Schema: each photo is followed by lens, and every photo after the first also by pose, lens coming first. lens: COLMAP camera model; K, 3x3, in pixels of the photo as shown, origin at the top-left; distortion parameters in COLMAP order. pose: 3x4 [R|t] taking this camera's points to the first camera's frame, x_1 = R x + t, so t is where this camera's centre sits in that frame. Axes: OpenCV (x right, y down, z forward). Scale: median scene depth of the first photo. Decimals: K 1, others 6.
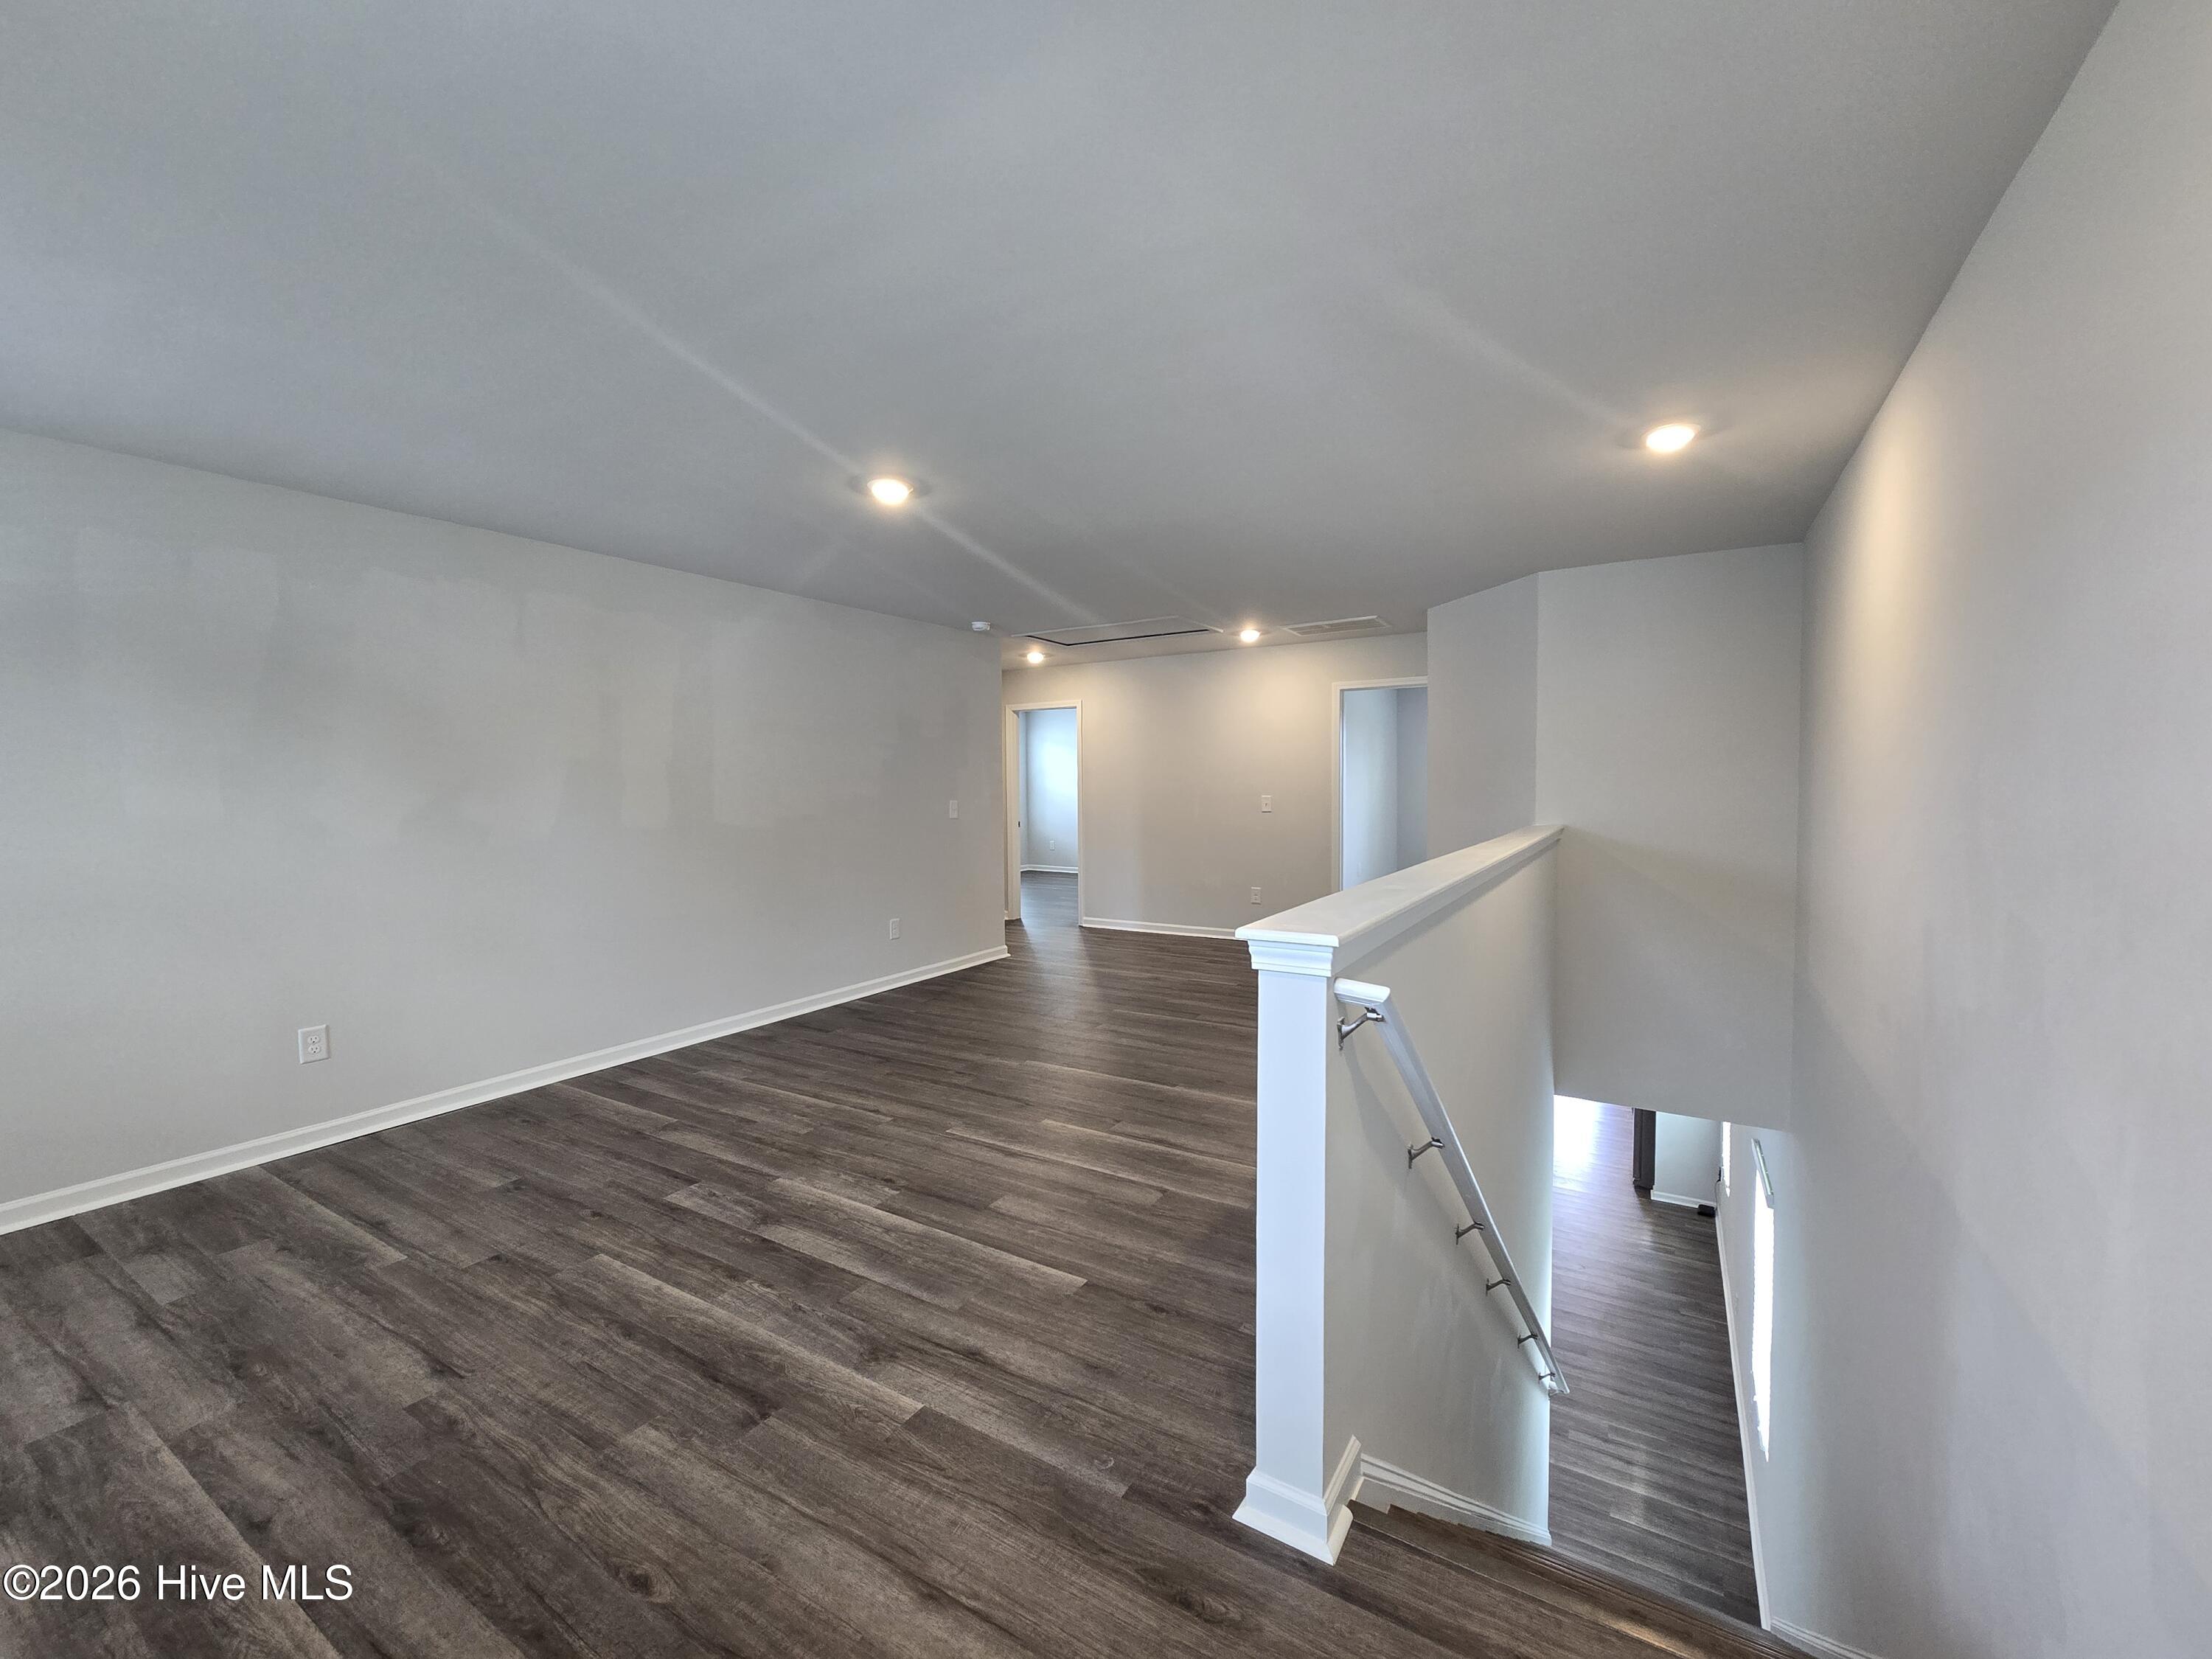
lens RADIAL K [[893.6, 0, 1102.0], [0, 893.6, 843.9], [0, 0, 1]] dist [-0.010983, 0.004479]
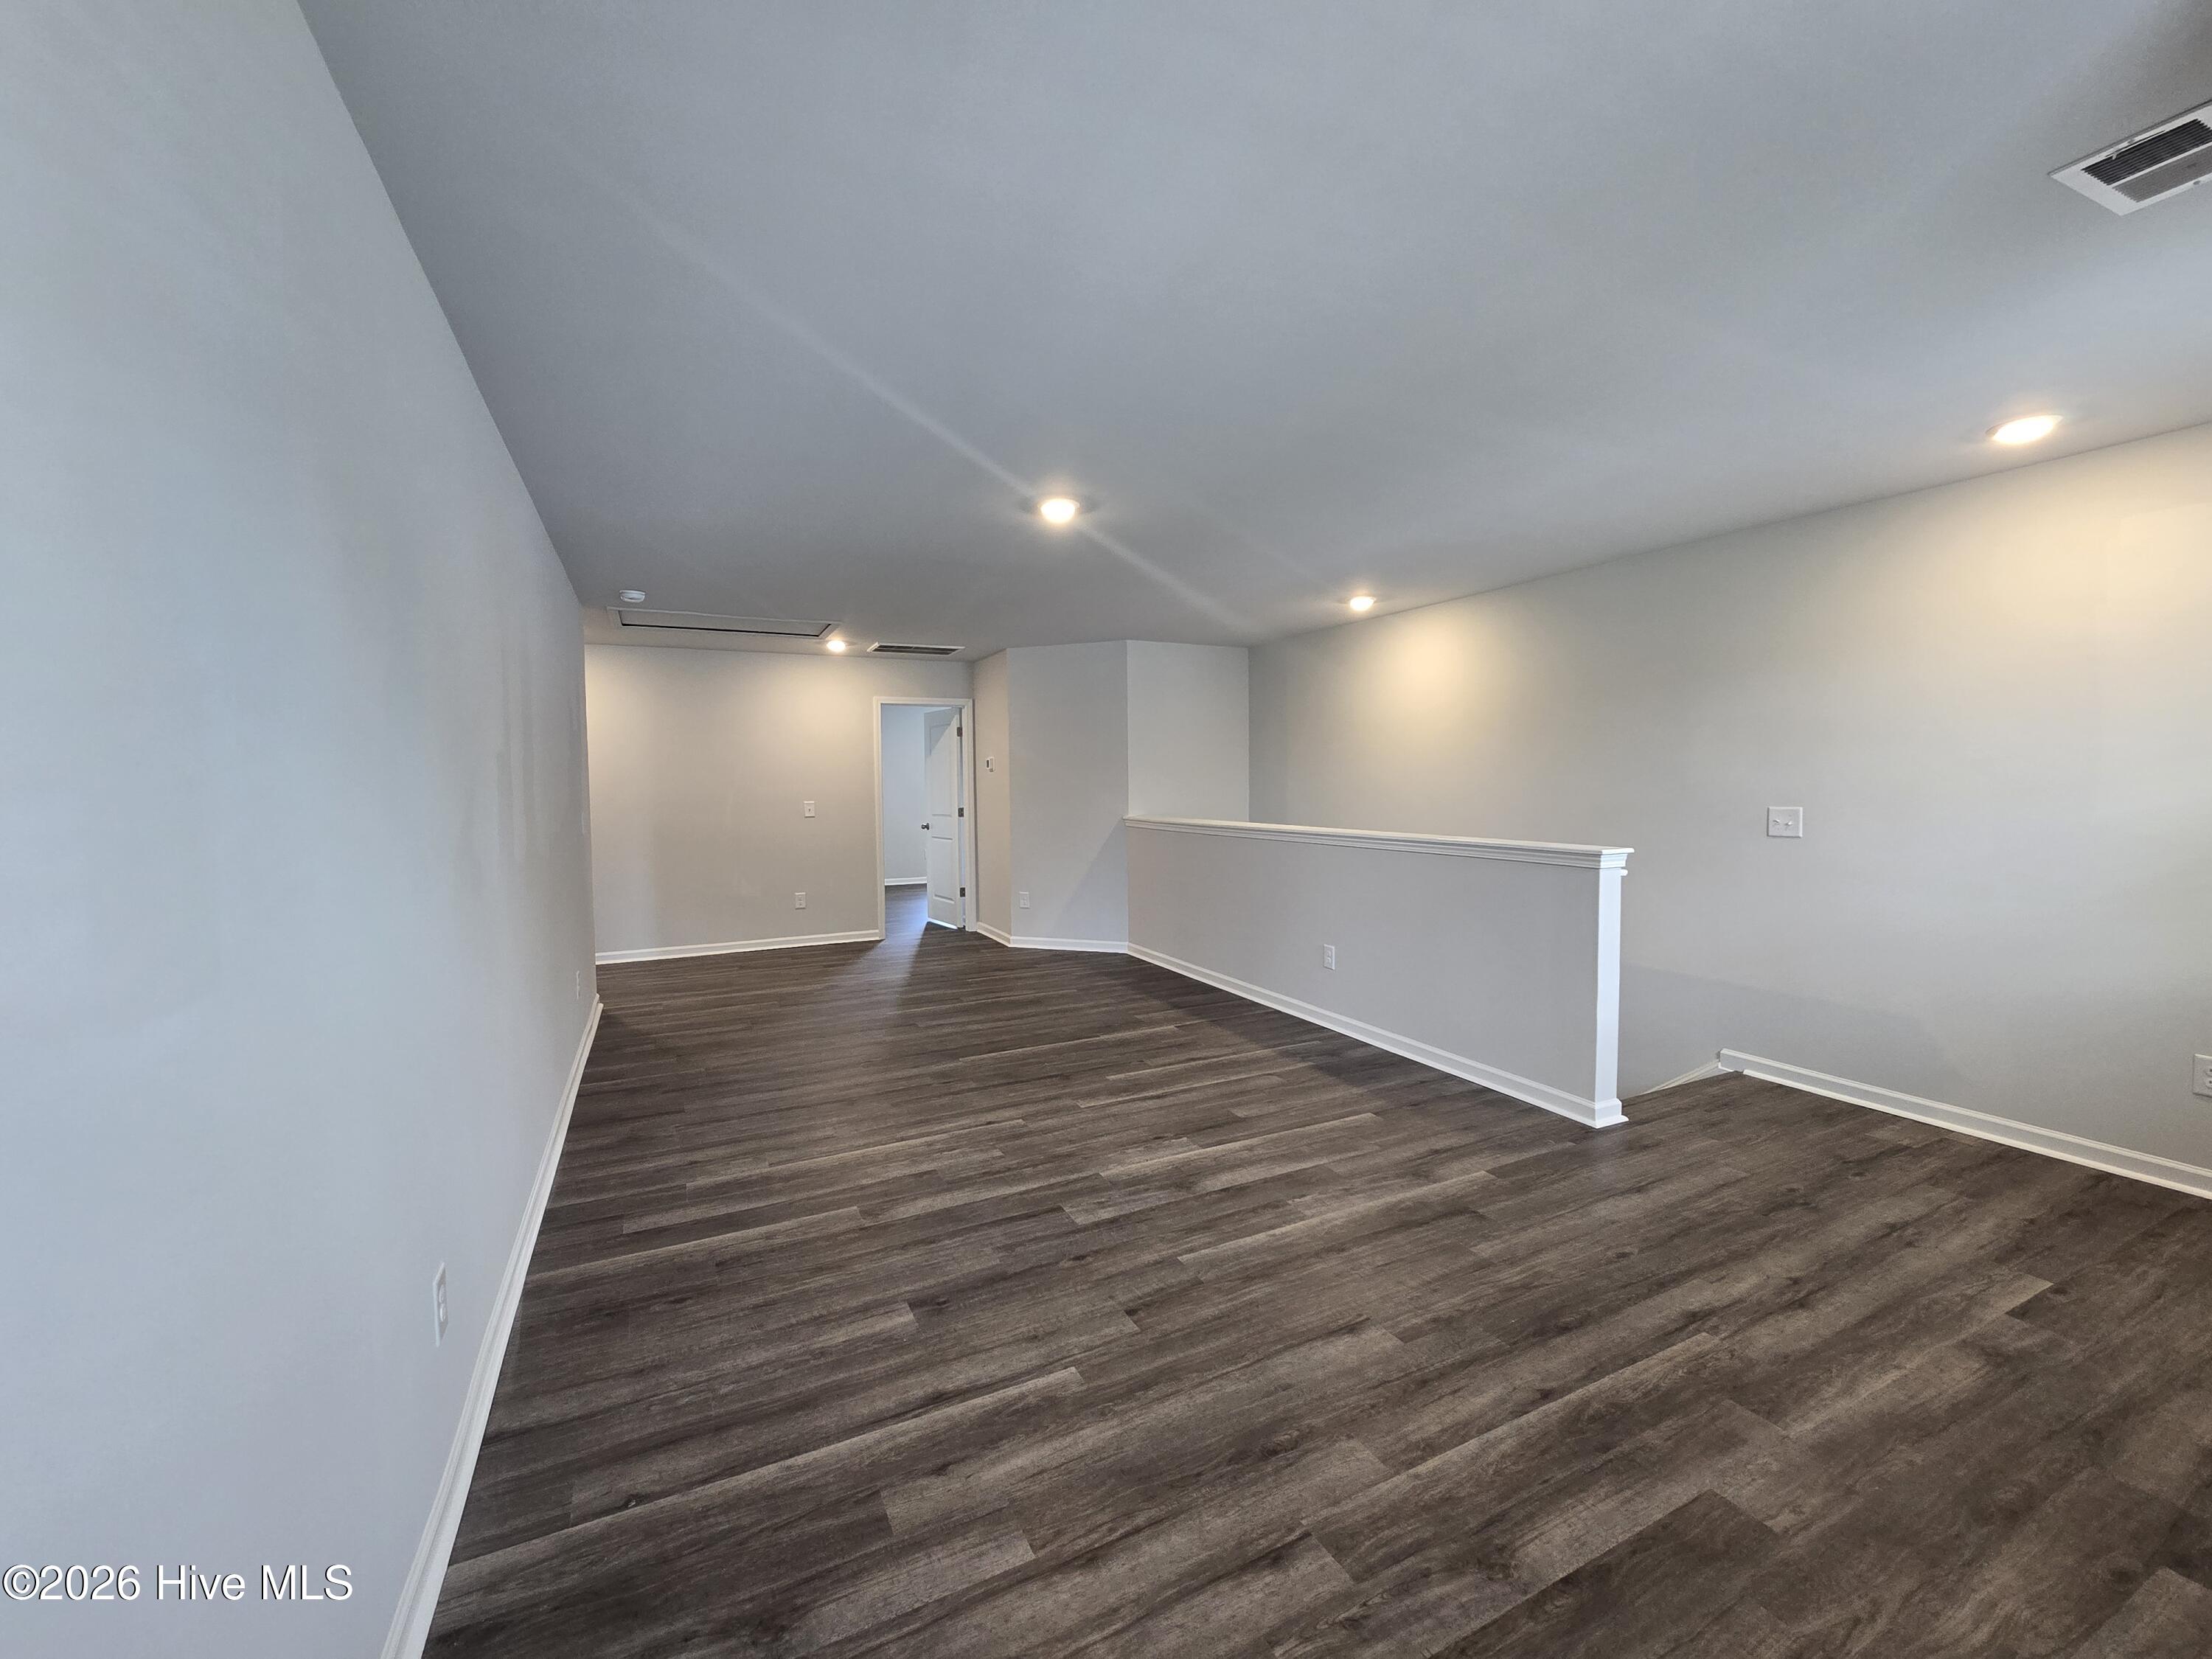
lens RADIAL K [[898.3, 0, 1094.4], [0, 898.3, 821.7], [0, 0, 1]] dist [-0.003473, 0.000083]
pose [[0.539407, -0.033973, 0.841360, -1.244328], [0.065001, 0.997884, -0.001379, -0.022256], [-0.839533, 0.055433, 0.540474, 0.446536]]
